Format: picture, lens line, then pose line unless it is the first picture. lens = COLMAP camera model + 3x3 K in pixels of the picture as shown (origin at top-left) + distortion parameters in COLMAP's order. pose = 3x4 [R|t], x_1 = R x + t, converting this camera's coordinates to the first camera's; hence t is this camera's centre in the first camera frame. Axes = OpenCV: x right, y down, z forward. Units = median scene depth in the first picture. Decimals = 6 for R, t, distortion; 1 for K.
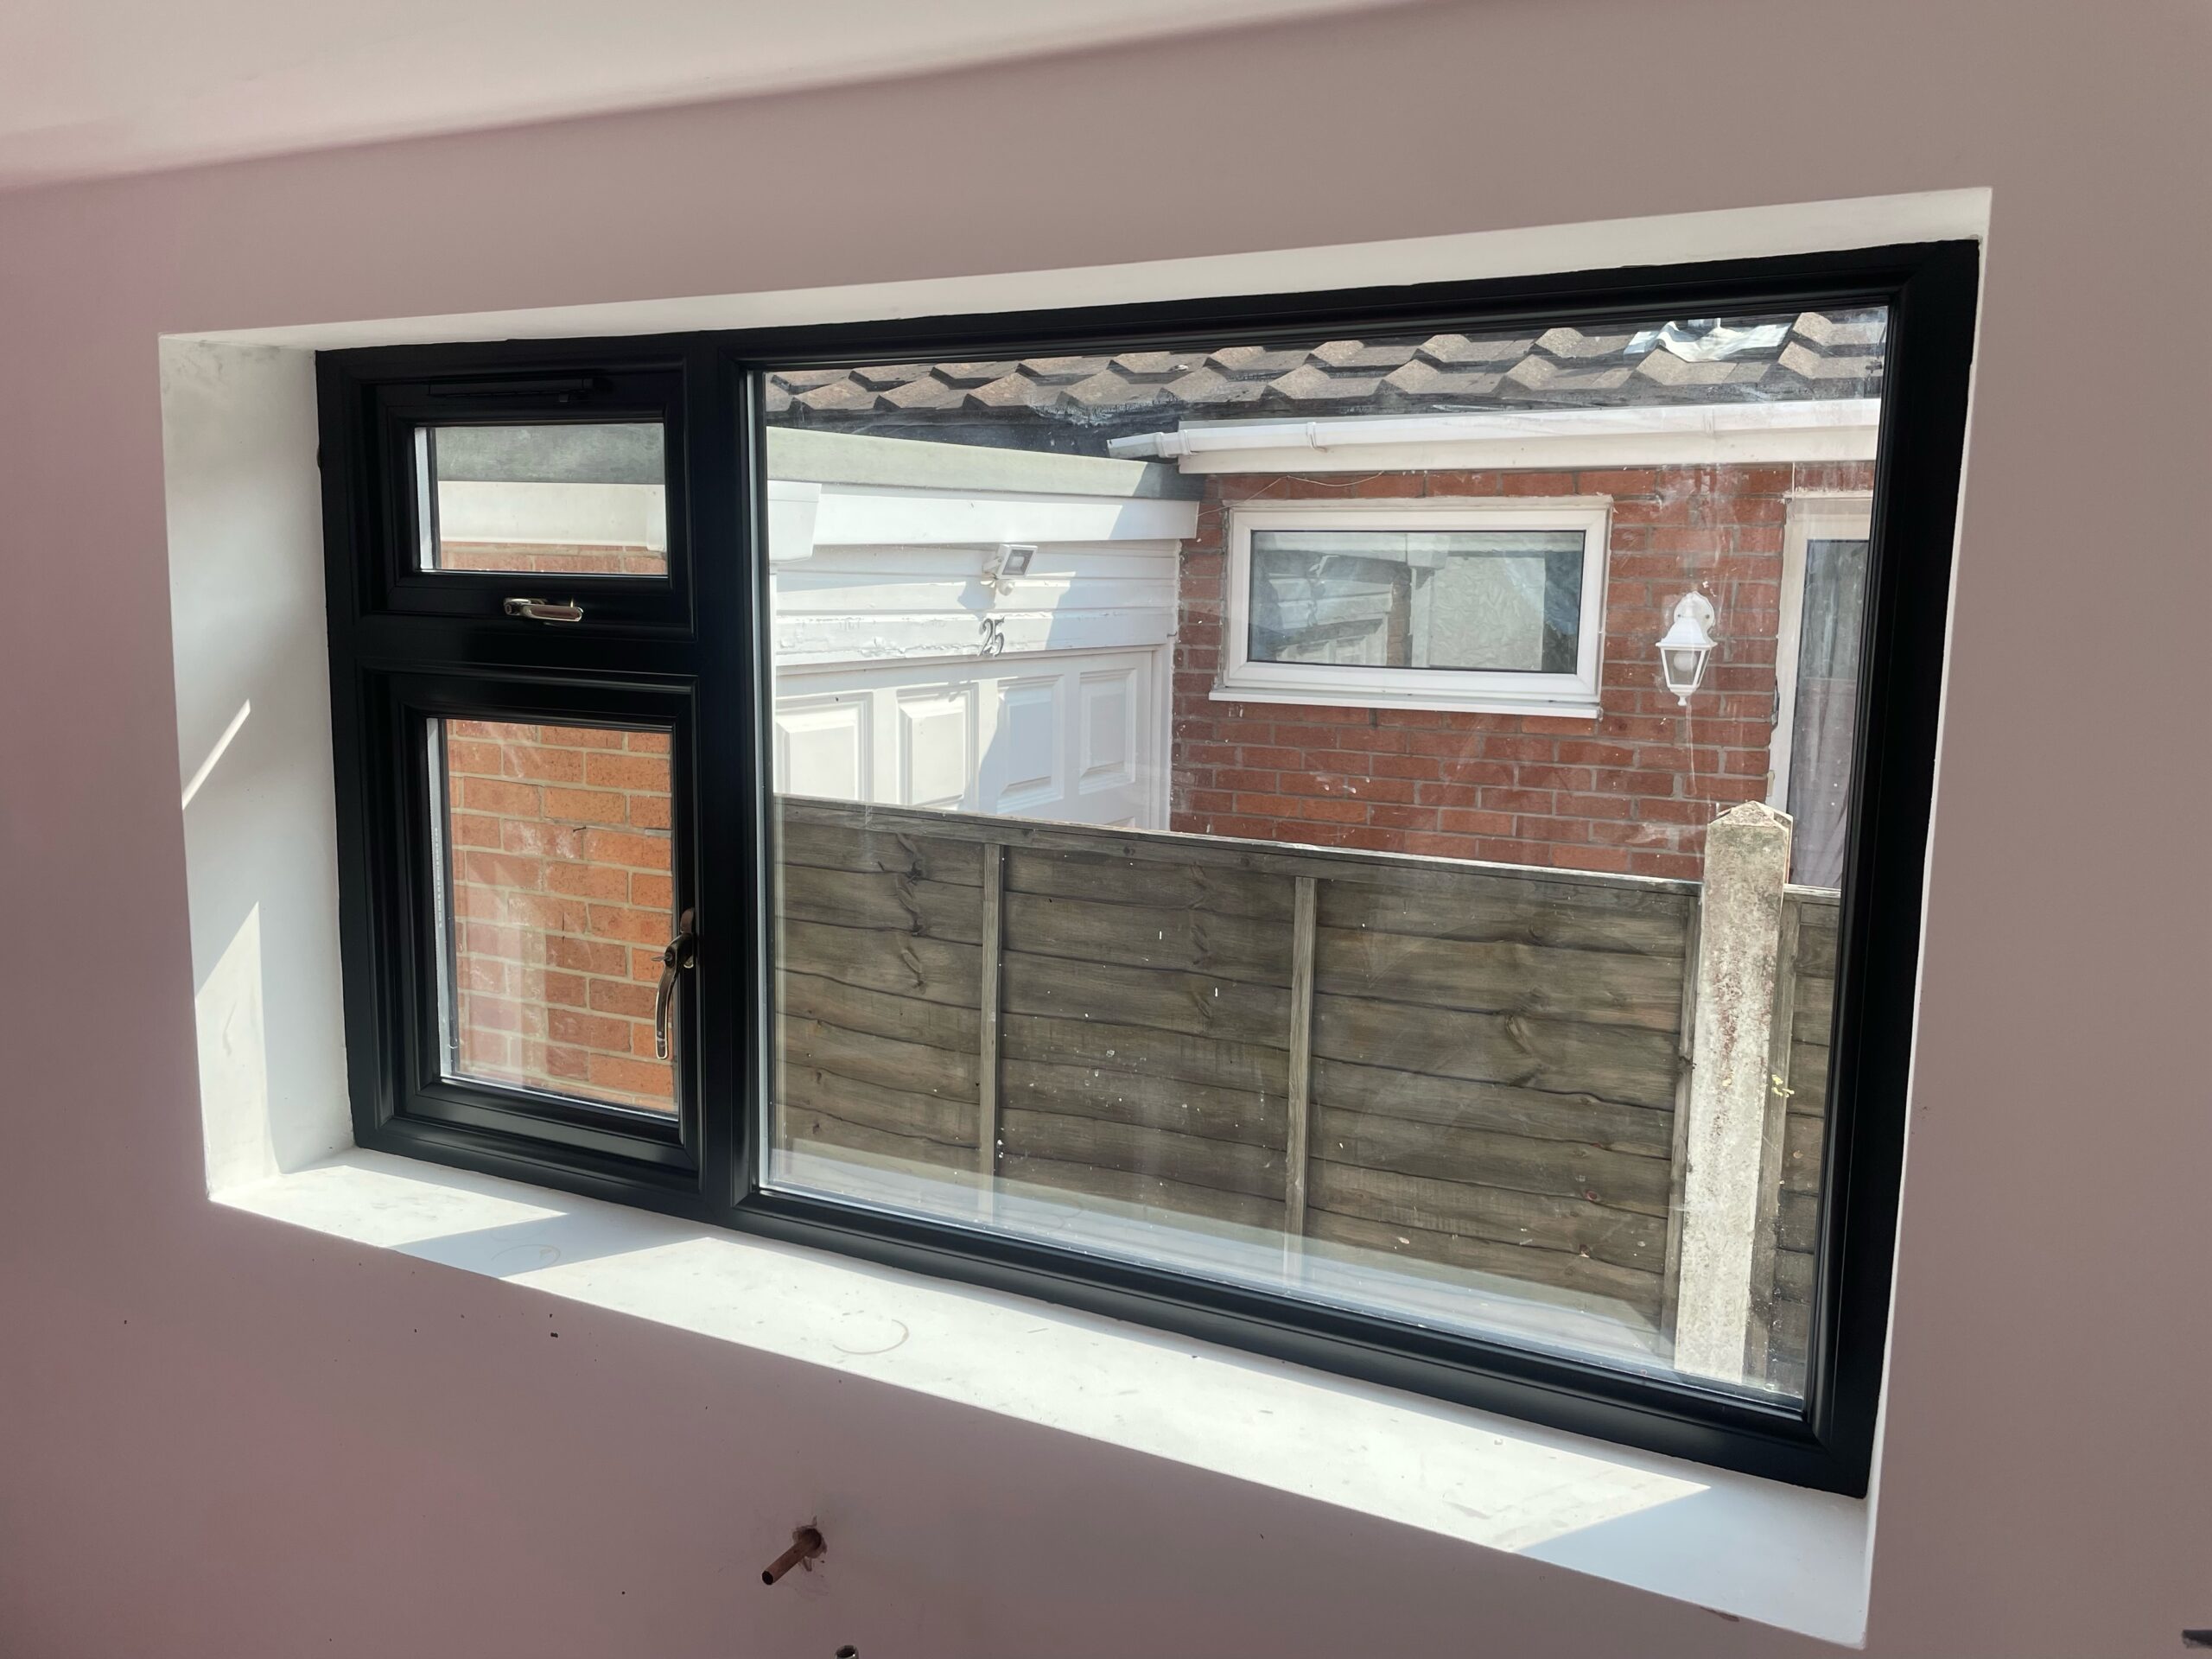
lens RADIAL K [[1661.9, 0, 1101.4], [0, 1661.9, 799.7], [0, 0, 1]] dist [0.109573, -0.169200]
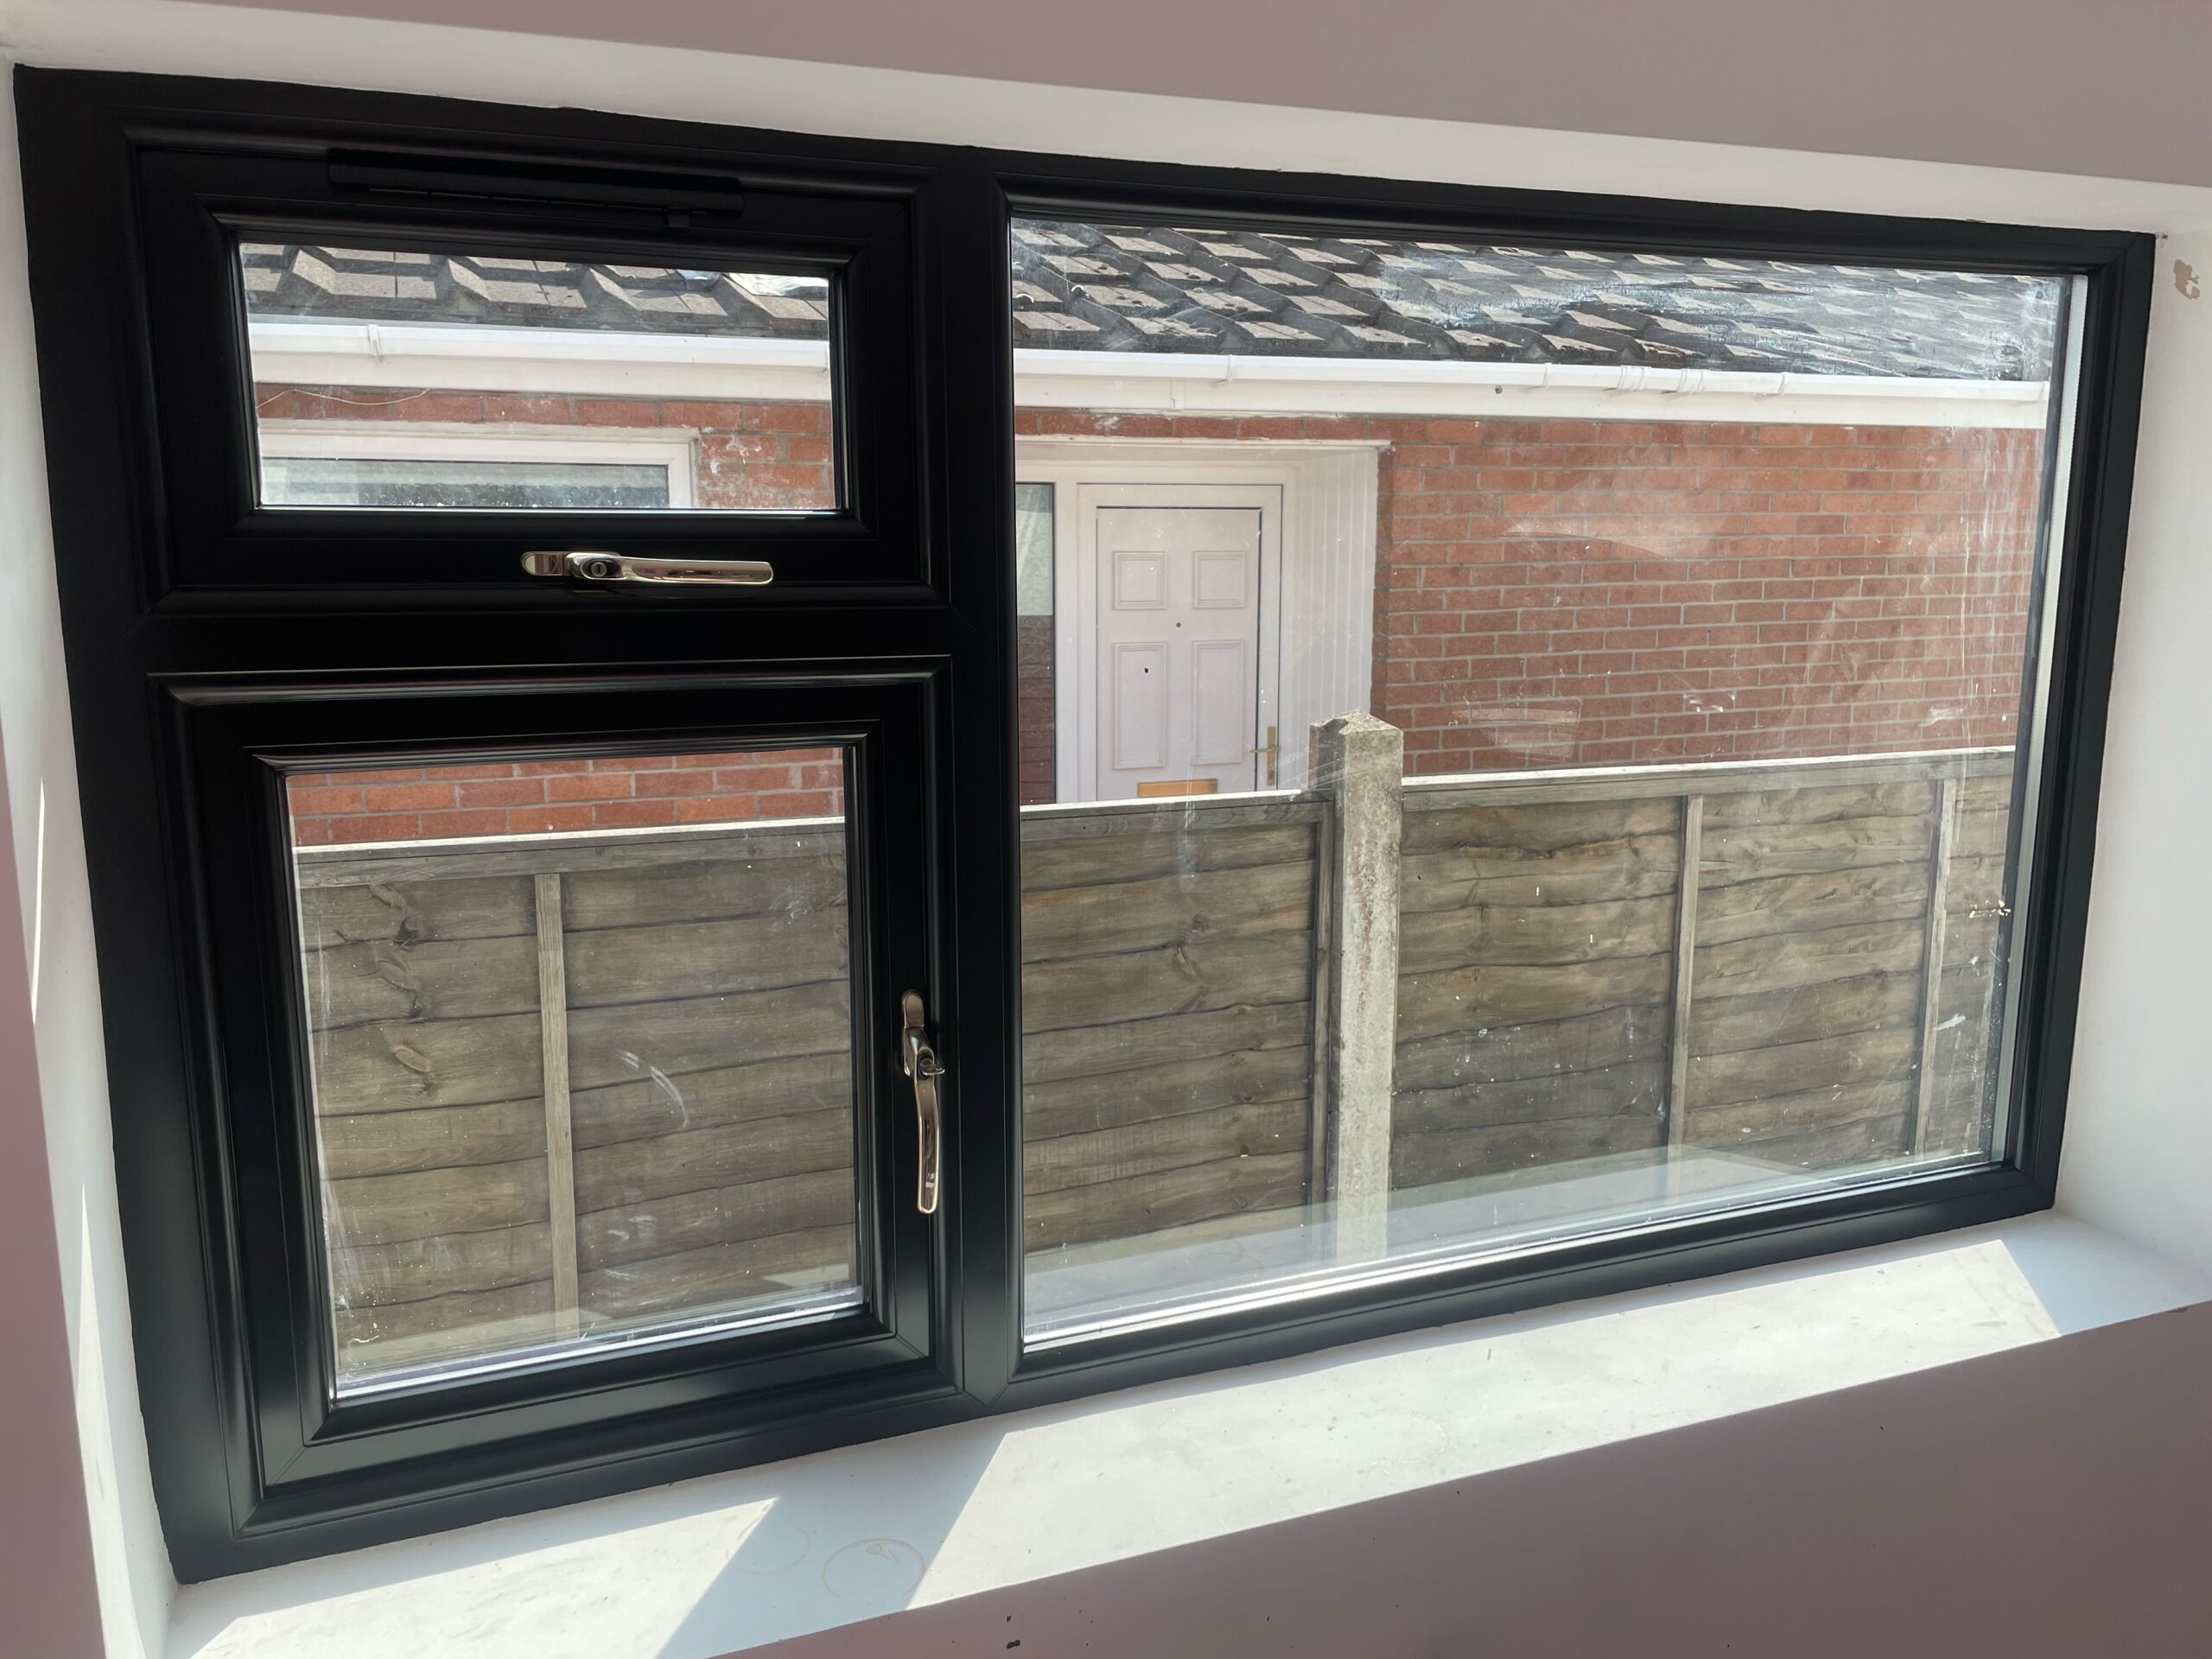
lens RADIAL K [[1661.9, 0, 1101.4], [0, 1661.9, 799.7], [0, 0, 1]] dist [0.109573, -0.169200]
pose [[0.666424, -0.135340, 0.733186, -0.515198], [0.110636, 0.990450, 0.082267, -0.046793], [-0.737319, 0.026292, 0.675033, 0.355939]]
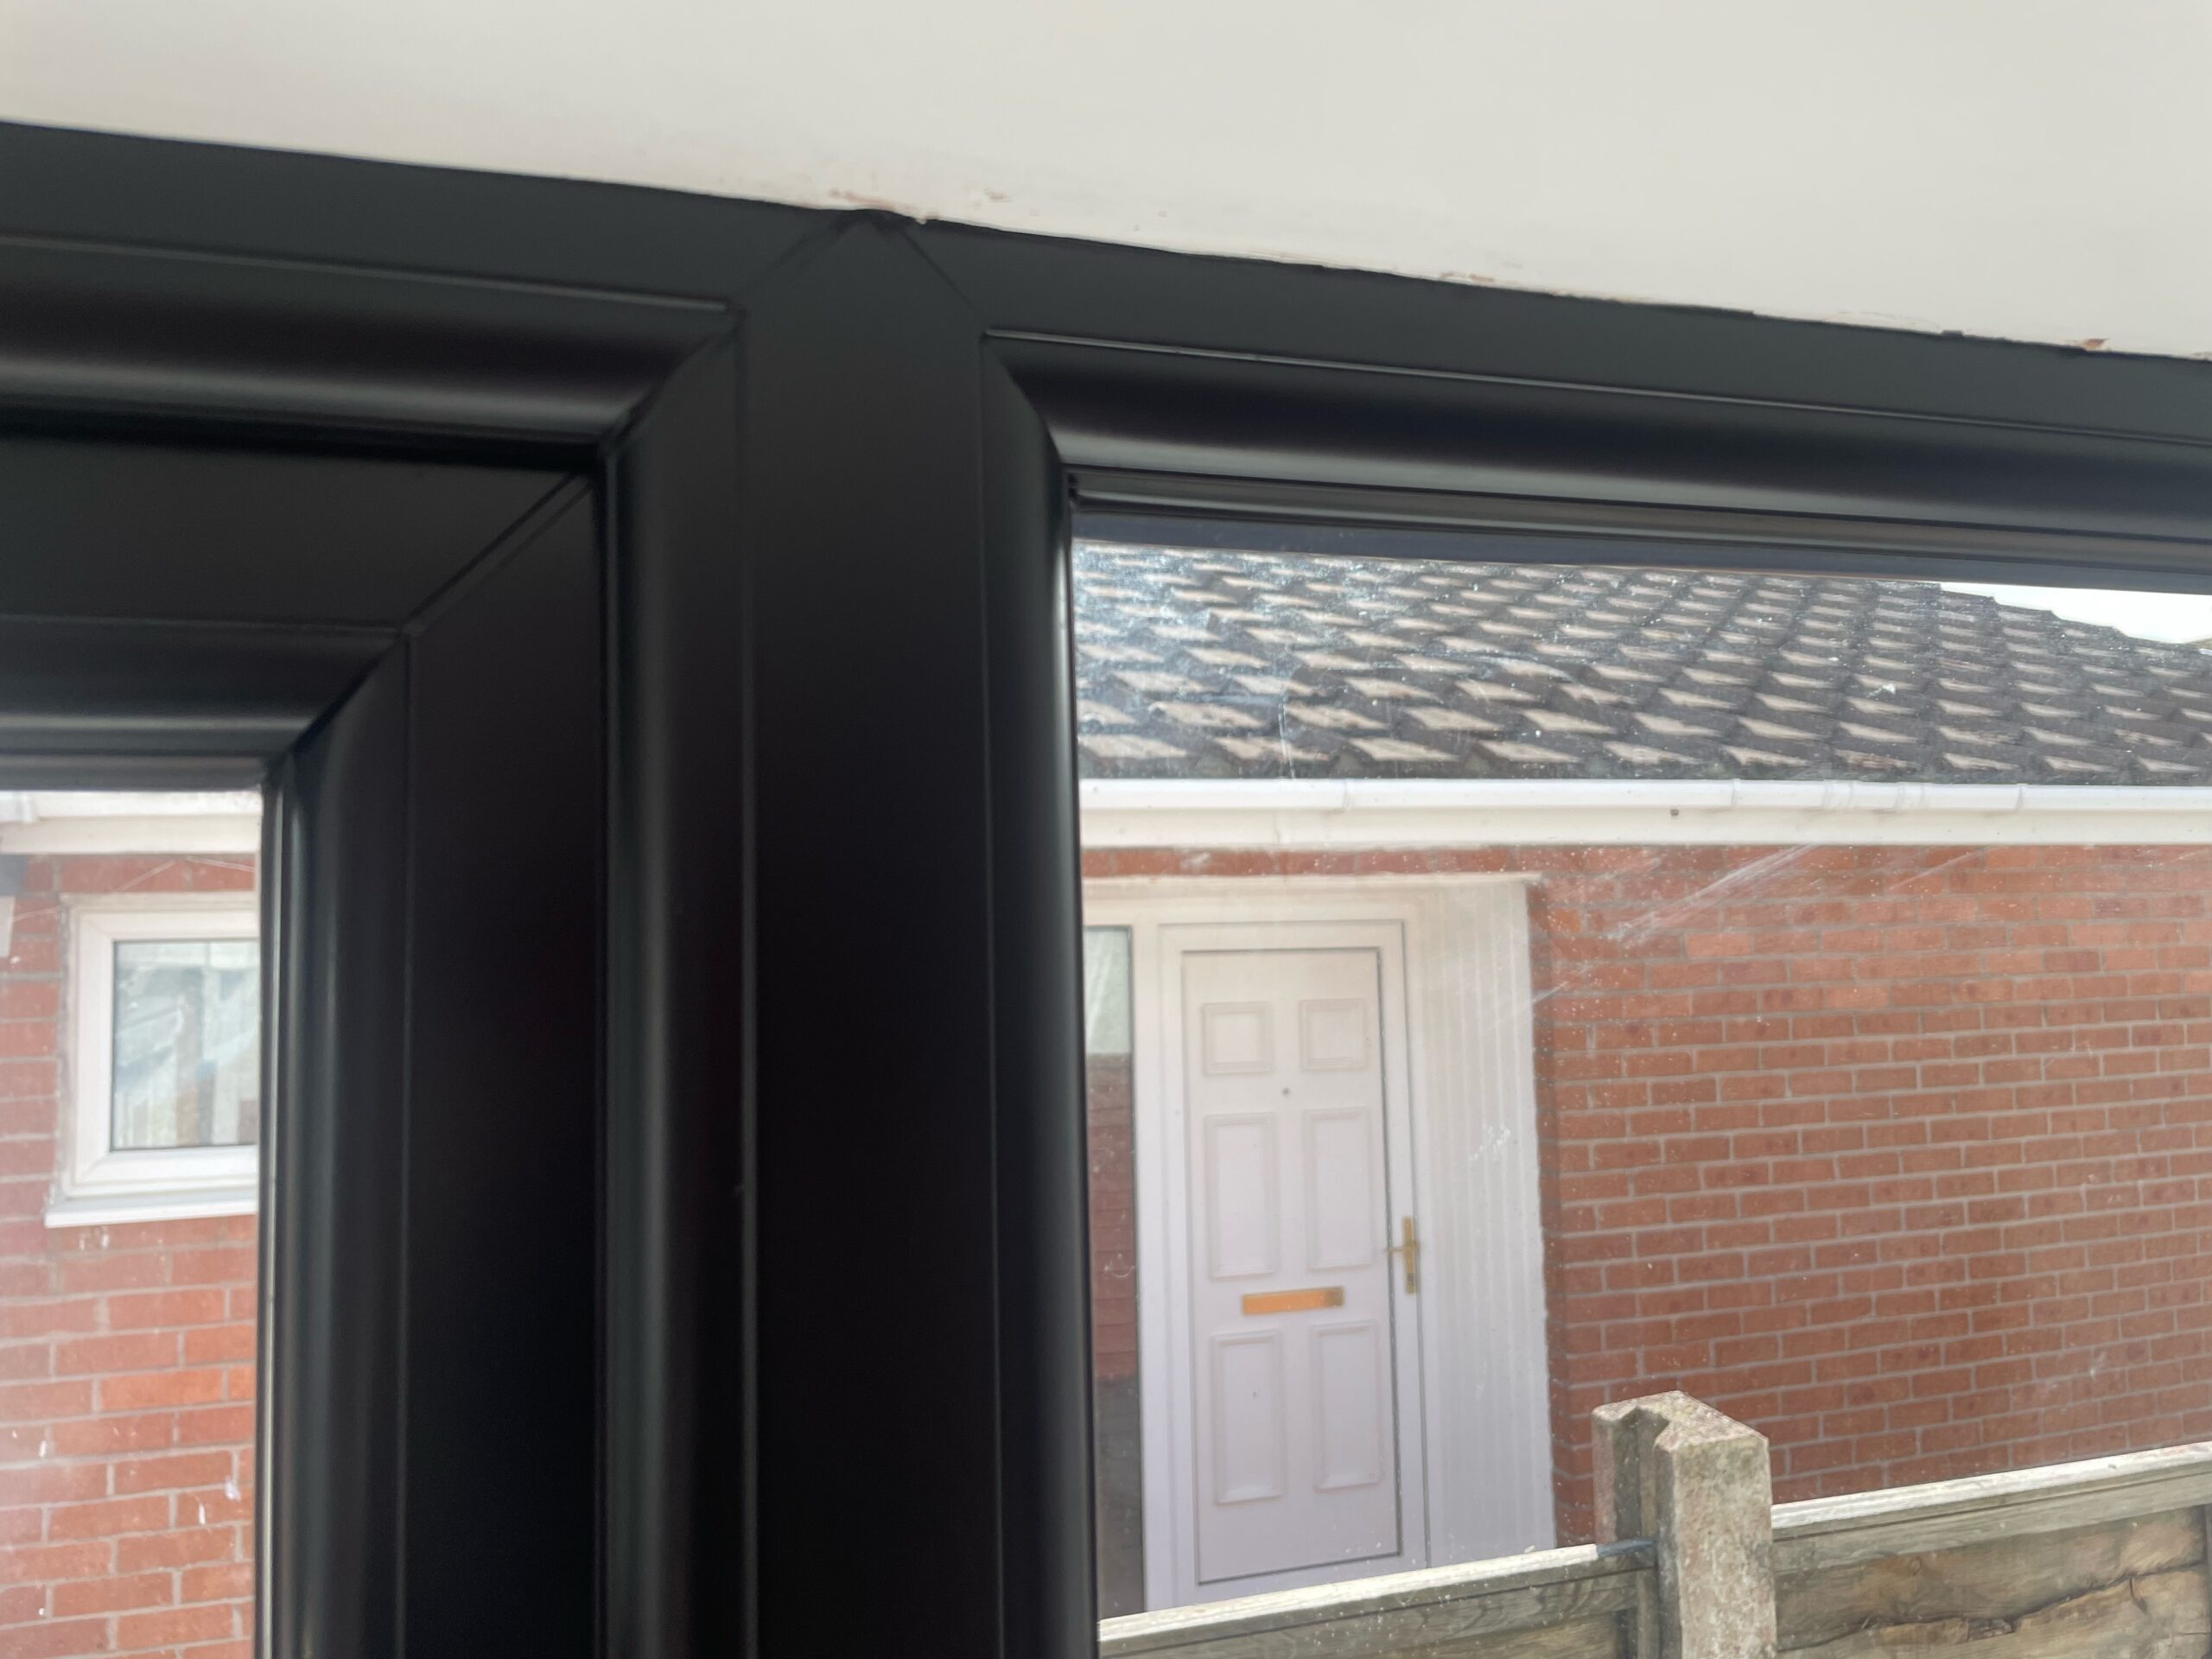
lens RADIAL K [[1661.9, 0, 1101.4], [0, 1661.9, 799.7], [0, 0, 1]] dist [0.109573, -0.169200]
pose [[0.695707, 0.023991, 0.717925, -0.228392], [0.127946, 0.979322, -0.156713, -0.141141], [-0.706839, 0.200882, 0.678251, 0.628642]]
